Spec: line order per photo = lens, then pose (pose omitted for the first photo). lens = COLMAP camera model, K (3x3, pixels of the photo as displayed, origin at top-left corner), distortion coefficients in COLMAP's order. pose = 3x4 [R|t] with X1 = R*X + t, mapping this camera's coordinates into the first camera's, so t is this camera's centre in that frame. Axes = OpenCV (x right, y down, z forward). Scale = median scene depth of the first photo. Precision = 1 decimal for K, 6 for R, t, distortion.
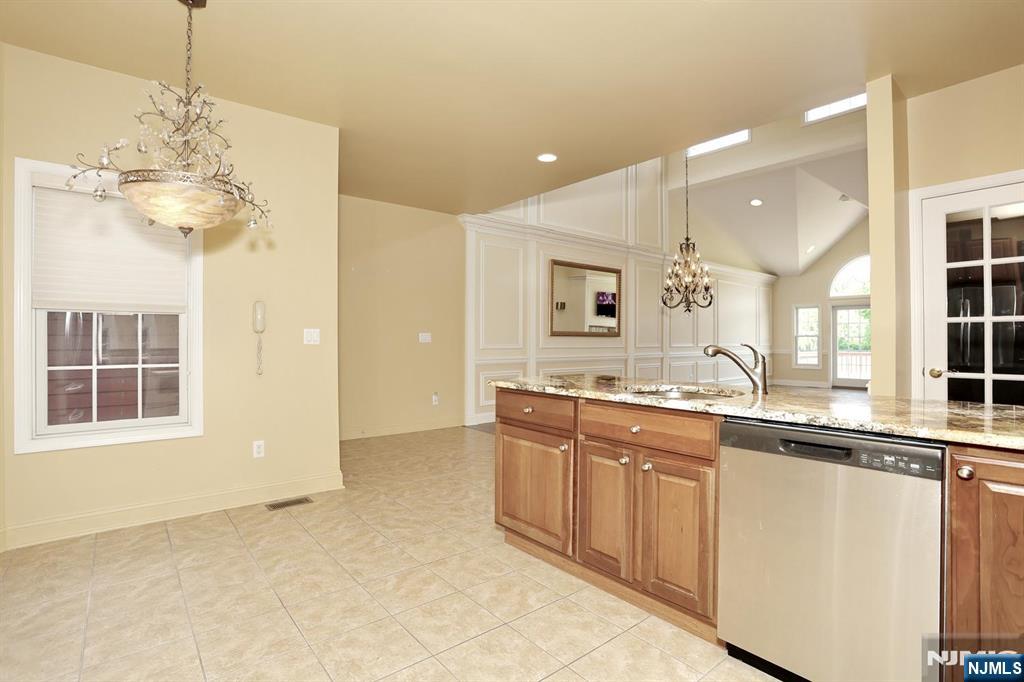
lens RADIAL K [[497.8, 0, 508.7], [0, 497.8, 339.1], [0, 0, 1]] dist [-0.074487, 0.030733]
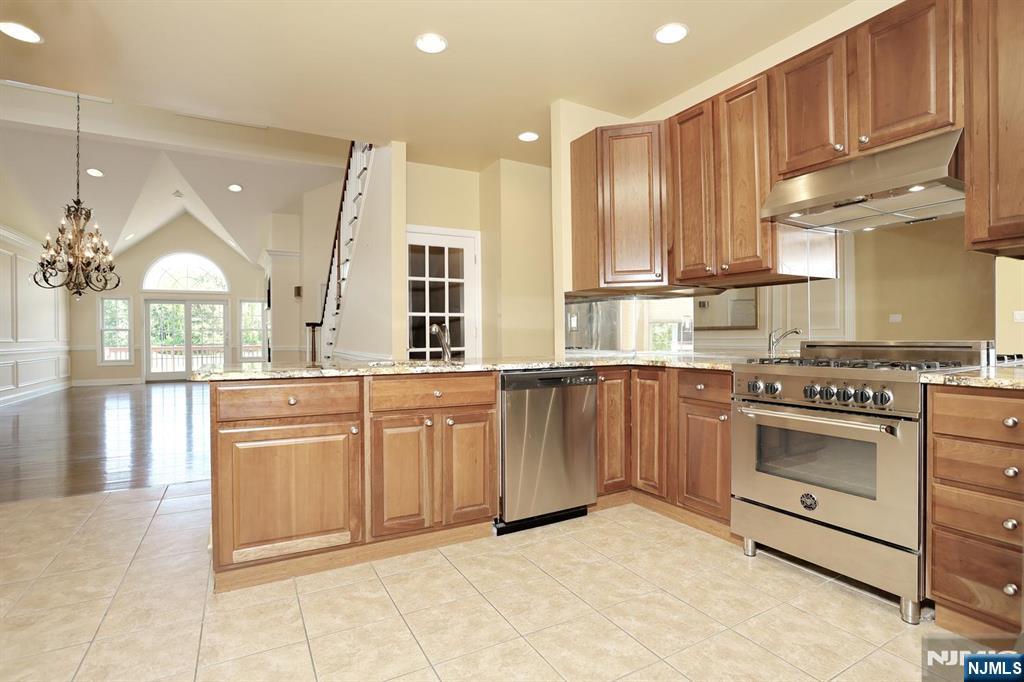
lens RADIAL K [[497.8, 0, 508.7], [0, 497.8, 339.1], [0, 0, 1]] dist [-0.074487, 0.030733]
pose [[0.177422, -0.010676, 0.984077, -0.582395], [0.005586, 0.999936, 0.009841, 0.026335], [-0.984119, 0.003751, 0.177470, 0.407835]]
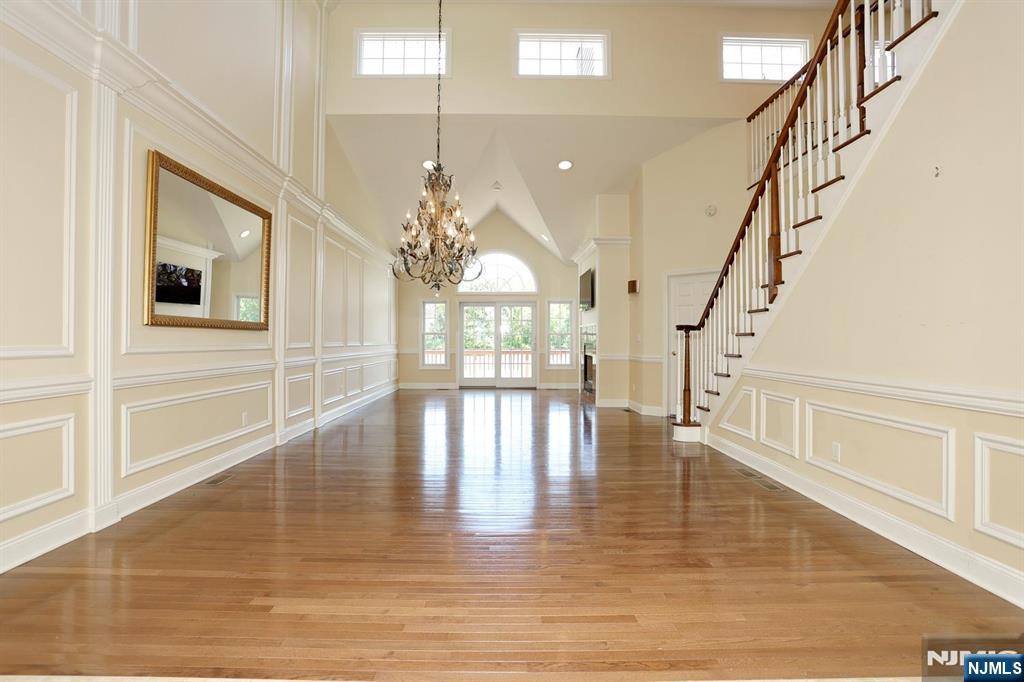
lens RADIAL K [[497.8, 0, 508.7], [0, 497.8, 339.1], [0, 0, 1]] dist [-0.074487, 0.030733]
pose [[0.619780, -0.000168, 0.784775, -0.127269], [-0.000654, 1.000000, 0.000730, 0.013292], [-0.784775, -0.000966, 0.619780, 1.211023]]
